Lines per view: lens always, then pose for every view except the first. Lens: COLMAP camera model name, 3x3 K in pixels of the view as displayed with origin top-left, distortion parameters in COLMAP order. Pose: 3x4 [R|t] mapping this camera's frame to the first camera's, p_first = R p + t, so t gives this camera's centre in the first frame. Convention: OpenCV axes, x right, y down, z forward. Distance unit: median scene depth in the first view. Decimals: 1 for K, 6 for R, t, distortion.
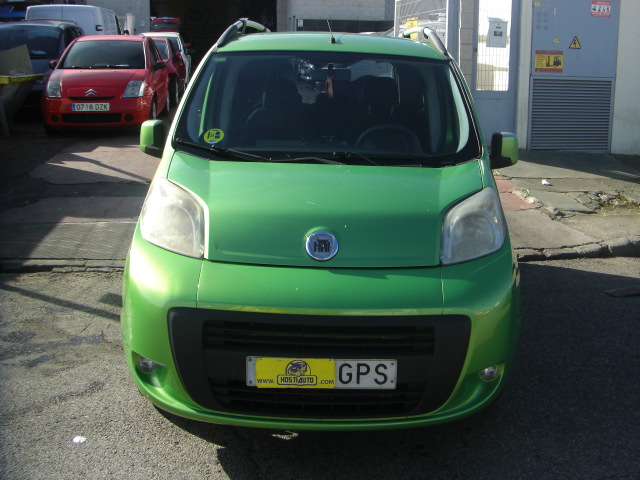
lens RADIAL K [[714.3, 0, 321.6], [0, 714.3, 242.4], [0, 0, 1]] dist [-0.136693, 0.000000]
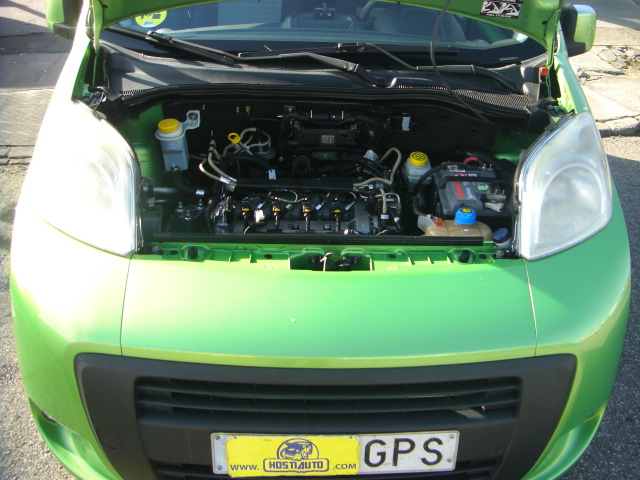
lens RADIAL K [[714.3, 0, 336.8], [0, 714.3, 211.2], [0, 0, 1]] dist [-0.136693, 0.000000]
pose [[0.998011, -0.013545, 0.061562, -0.033706], [0.000793, 0.979264, 0.202589, -0.141442], [-0.063029, -0.202137, 0.977327, 0.452648]]
